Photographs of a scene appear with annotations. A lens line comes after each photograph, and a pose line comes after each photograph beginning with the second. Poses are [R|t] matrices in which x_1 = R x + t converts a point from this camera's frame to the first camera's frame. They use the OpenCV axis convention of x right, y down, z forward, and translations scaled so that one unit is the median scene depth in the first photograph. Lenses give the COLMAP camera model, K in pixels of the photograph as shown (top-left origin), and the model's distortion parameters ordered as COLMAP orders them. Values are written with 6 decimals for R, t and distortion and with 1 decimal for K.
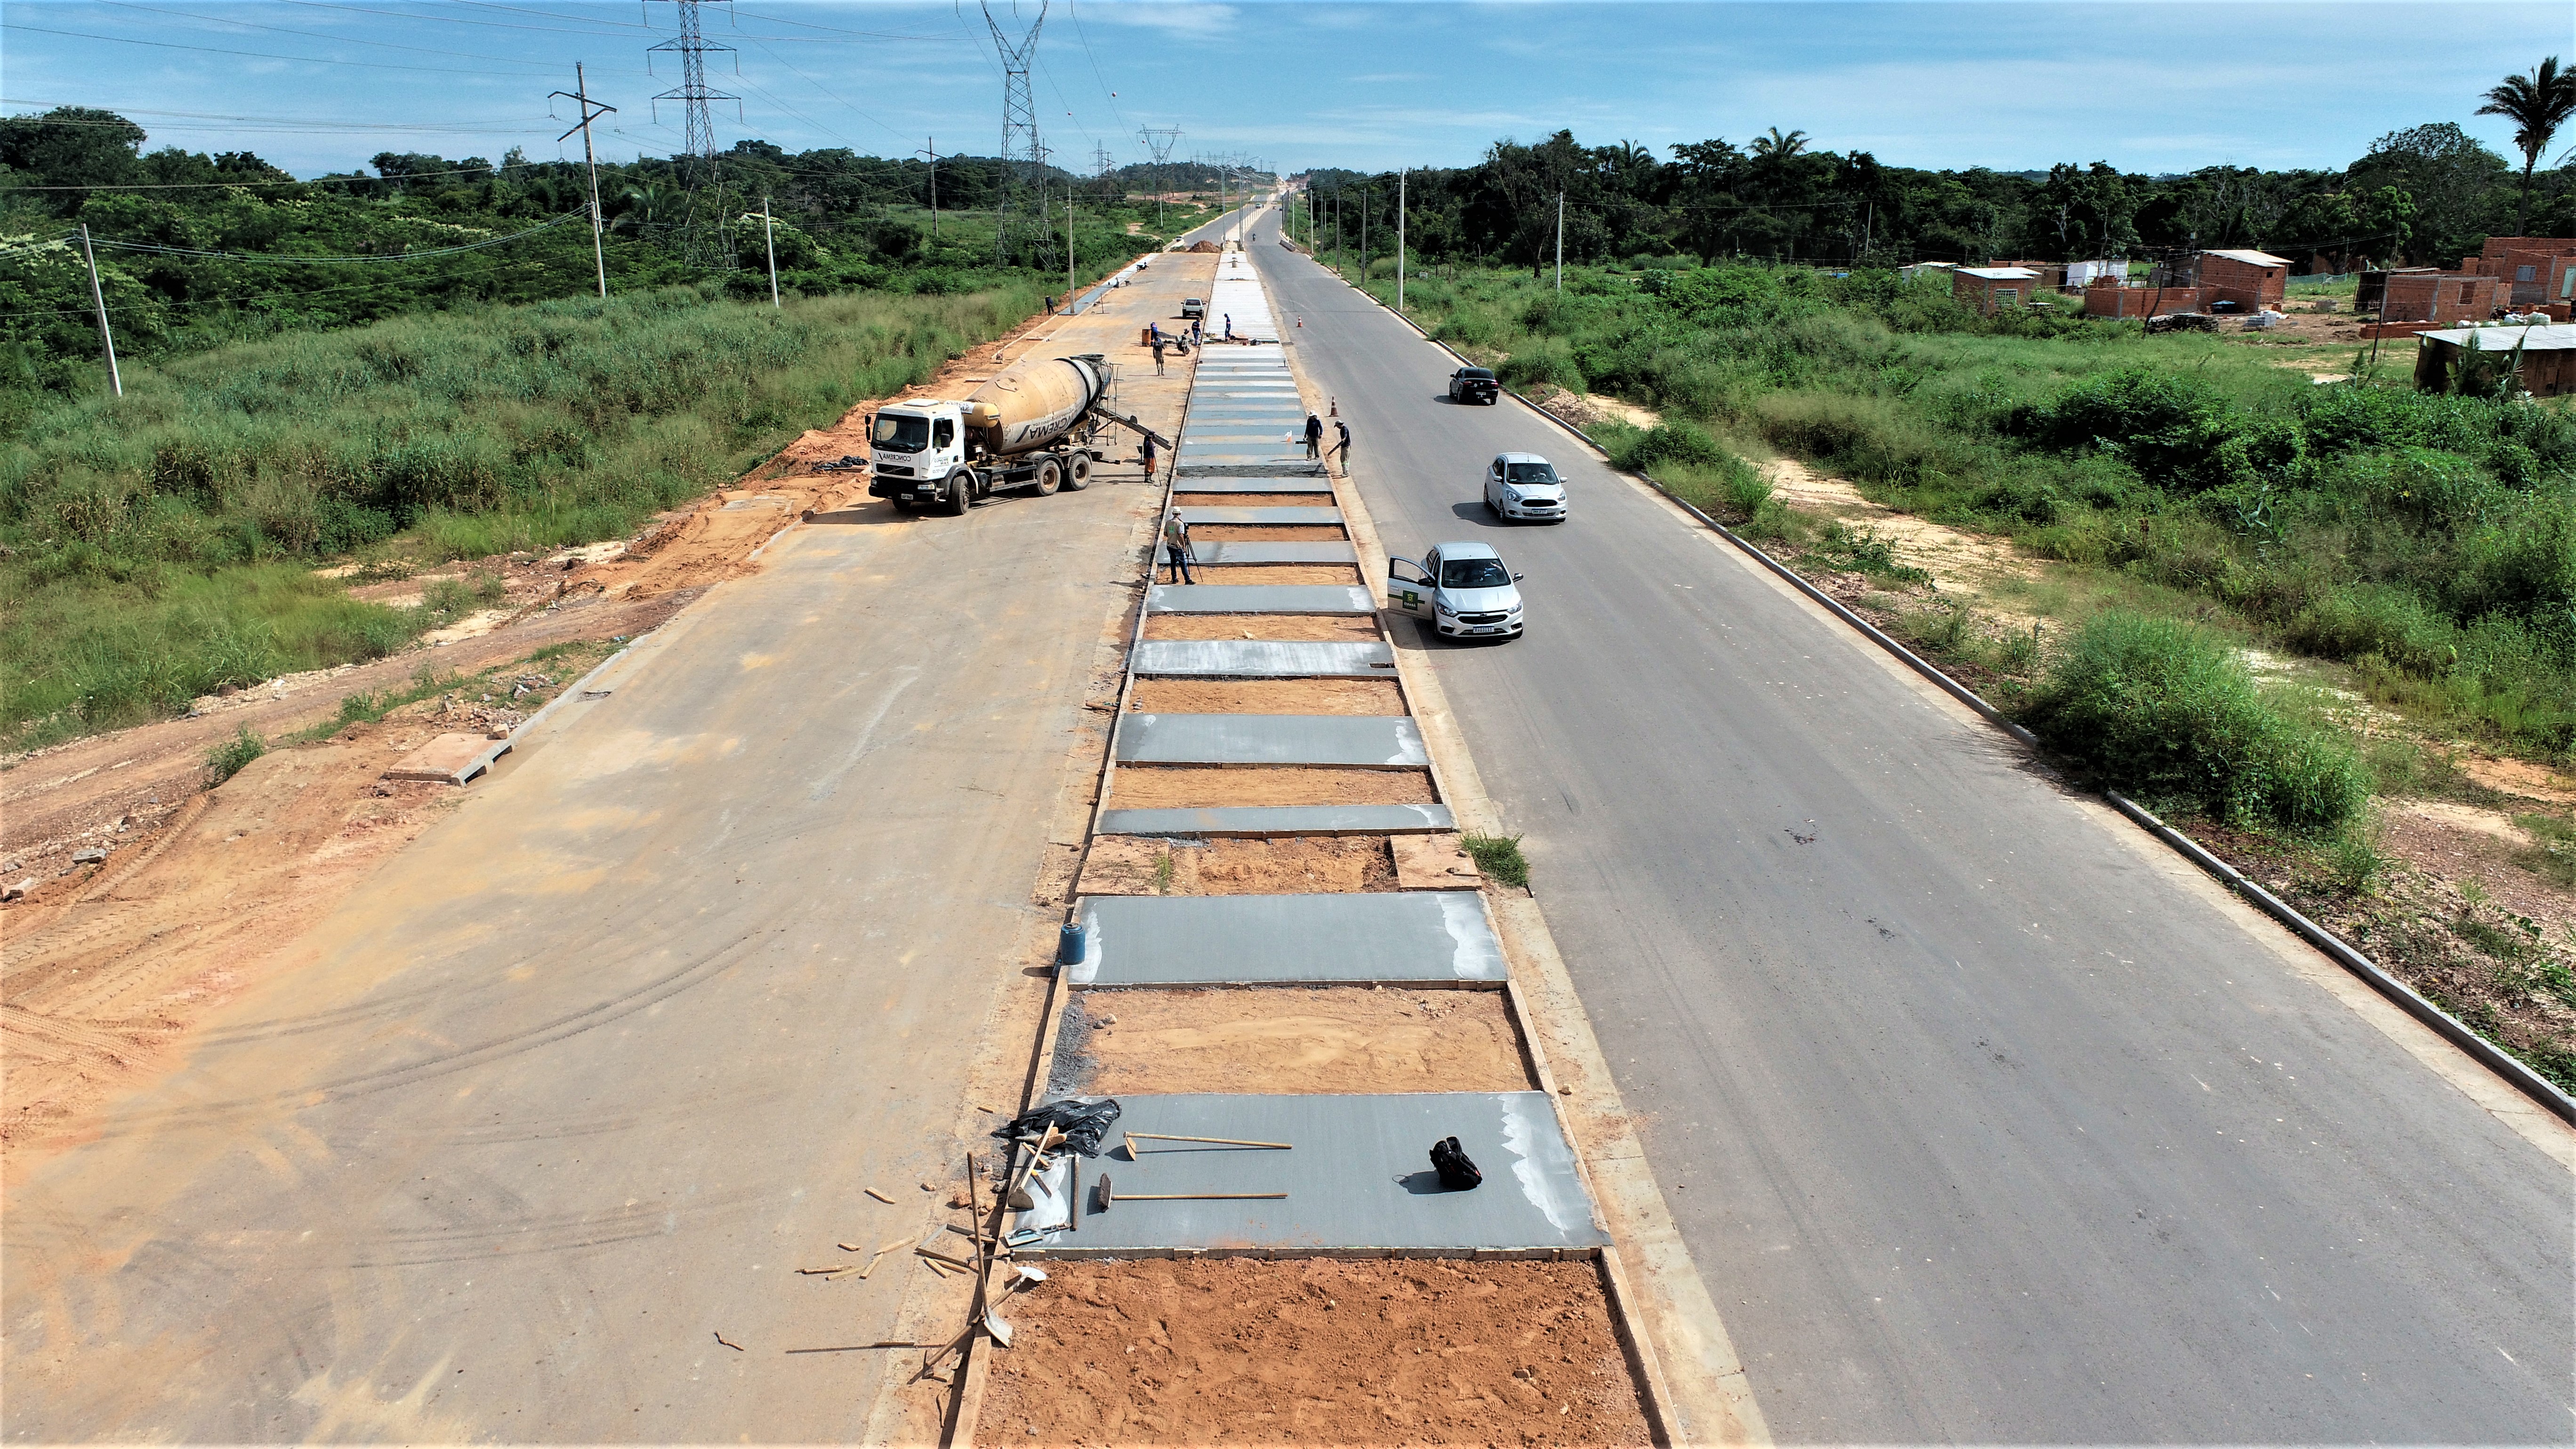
lens RADIAL K [[1951.5, 0, 1288.0], [0, 1951.5, 724.5], [0, 0, 1]] dist [-0.000268, -0.004301]
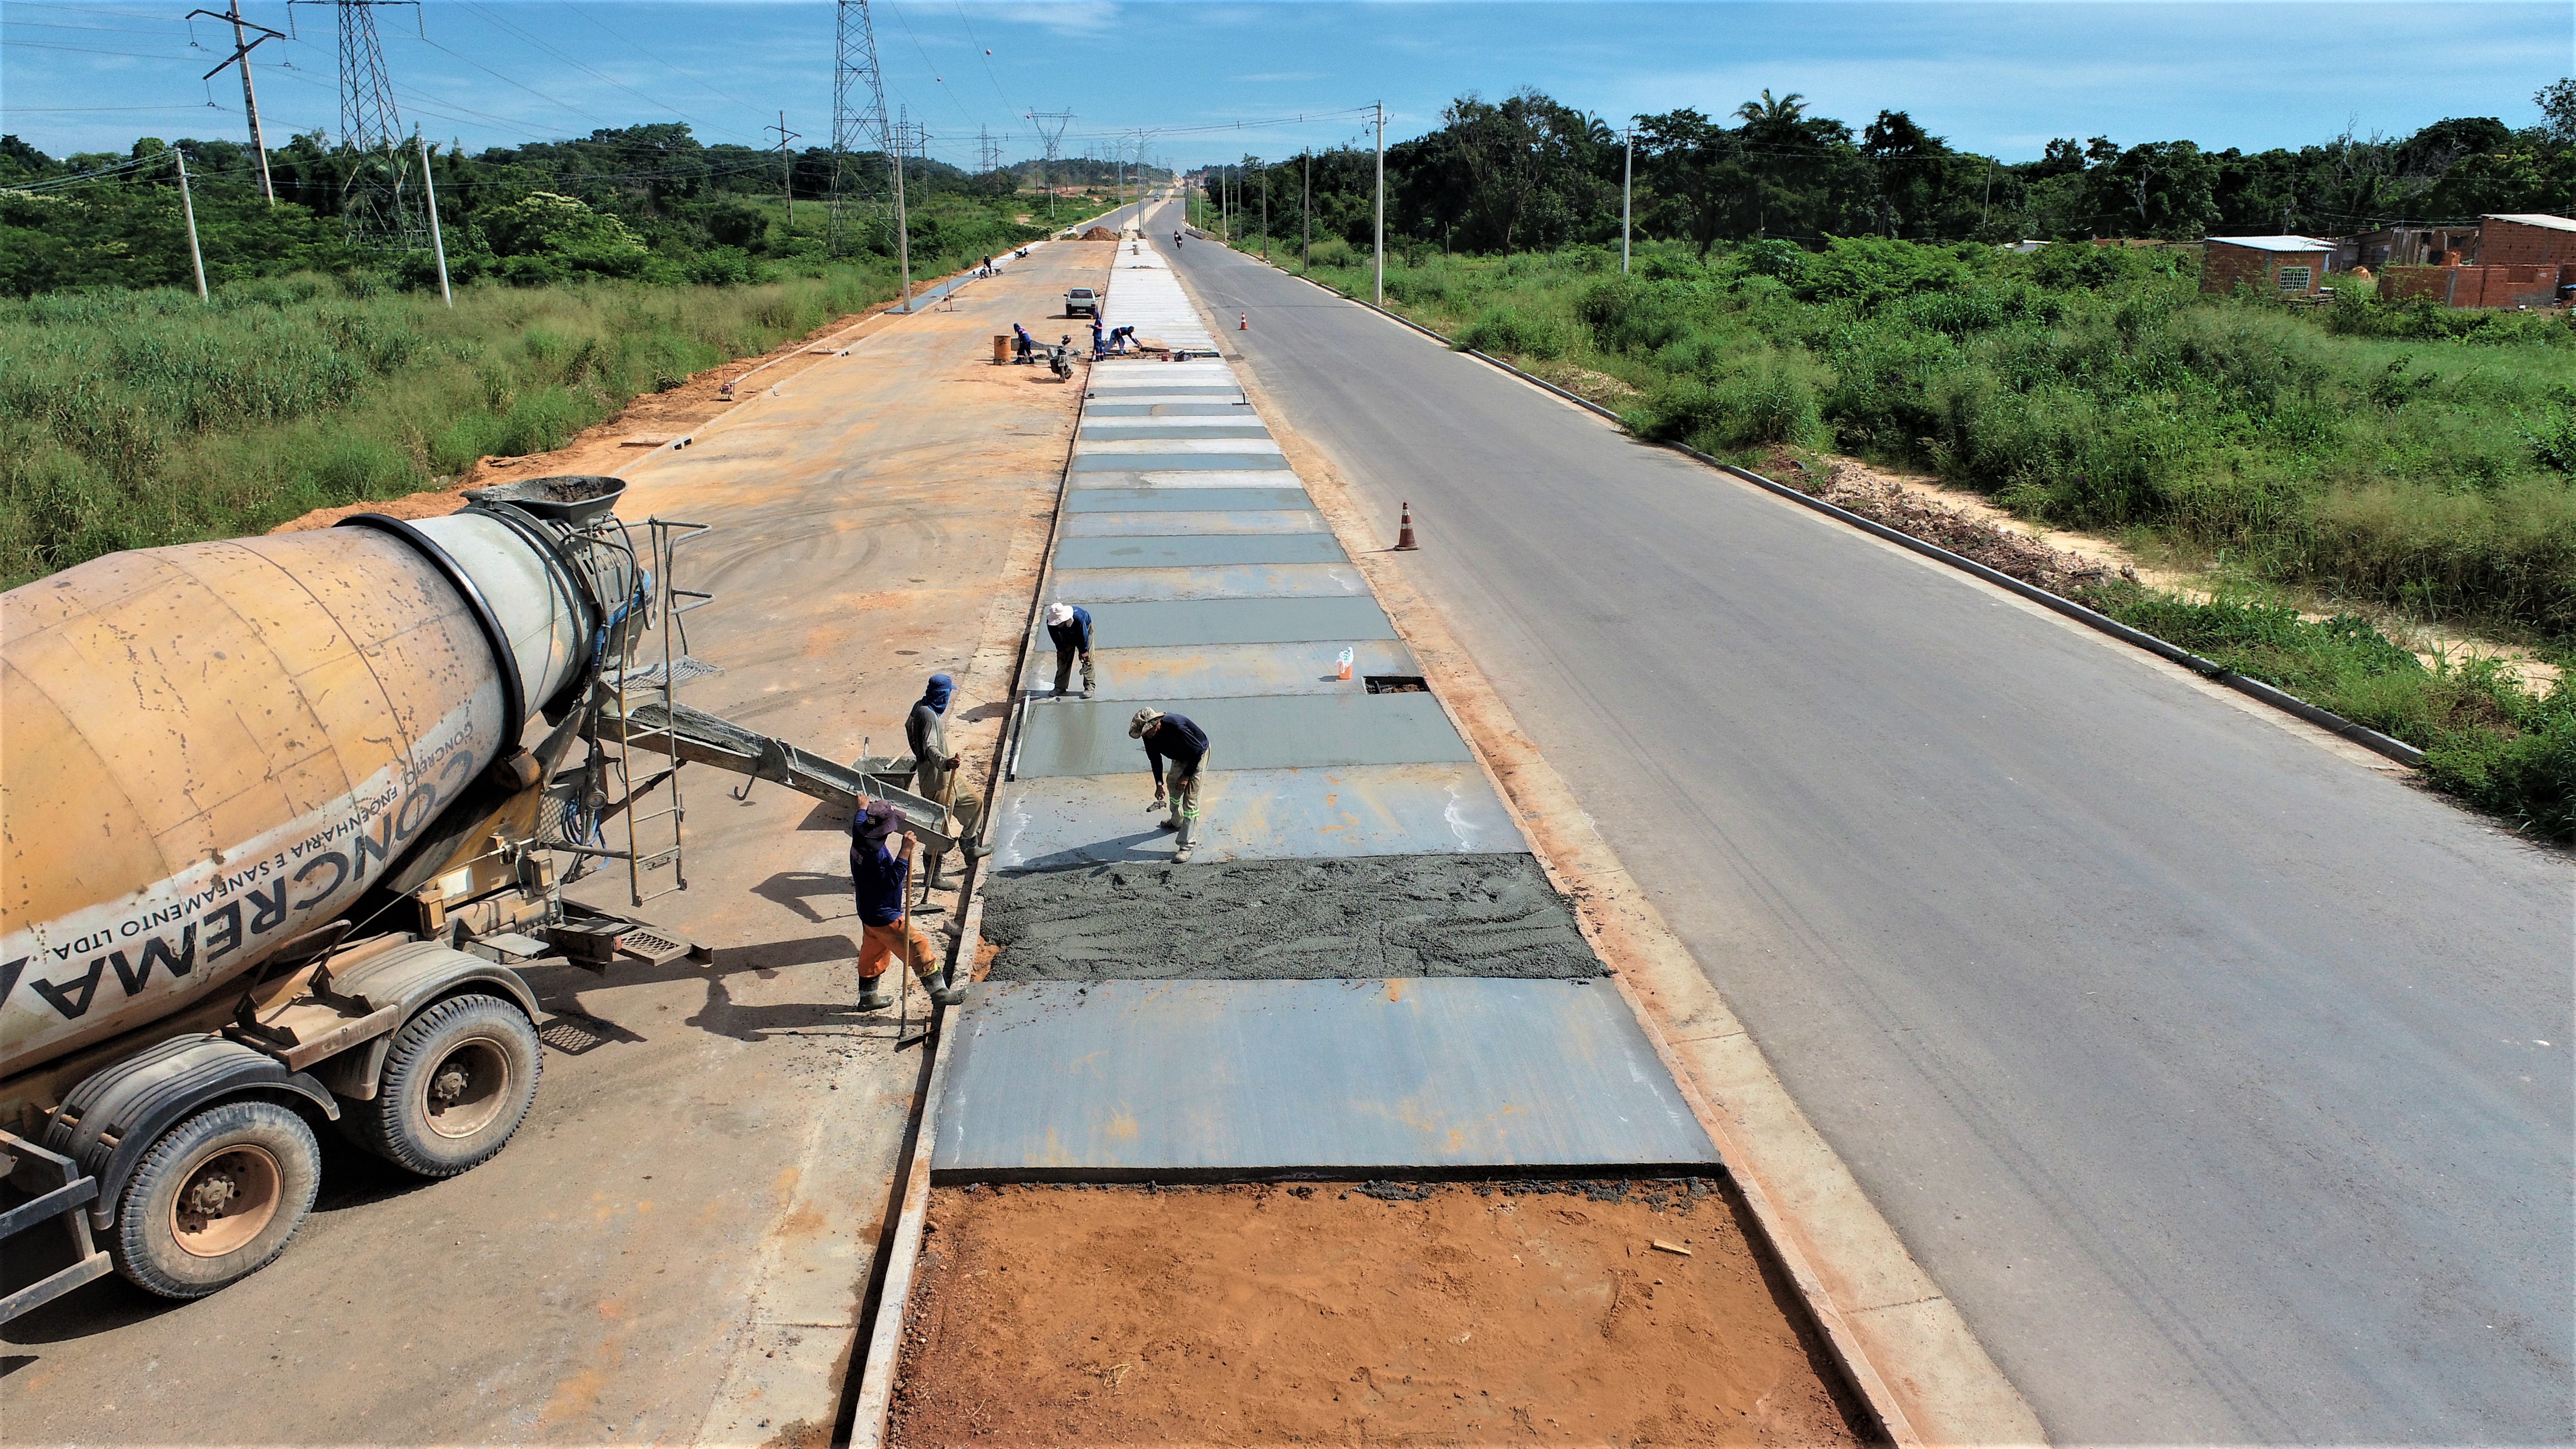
lens RADIAL K [[1951.5, 0, 1288.0], [0, 1951.5, 724.5], [0, 0, 1]] dist [-0.000268, -0.004301]
pose [[0.998686, -0.015751, 0.048761, -0.006811], [0.015716, 0.999876, 0.001100, -0.036805], [-0.048772, -0.000332, 0.998810, 0.177123]]
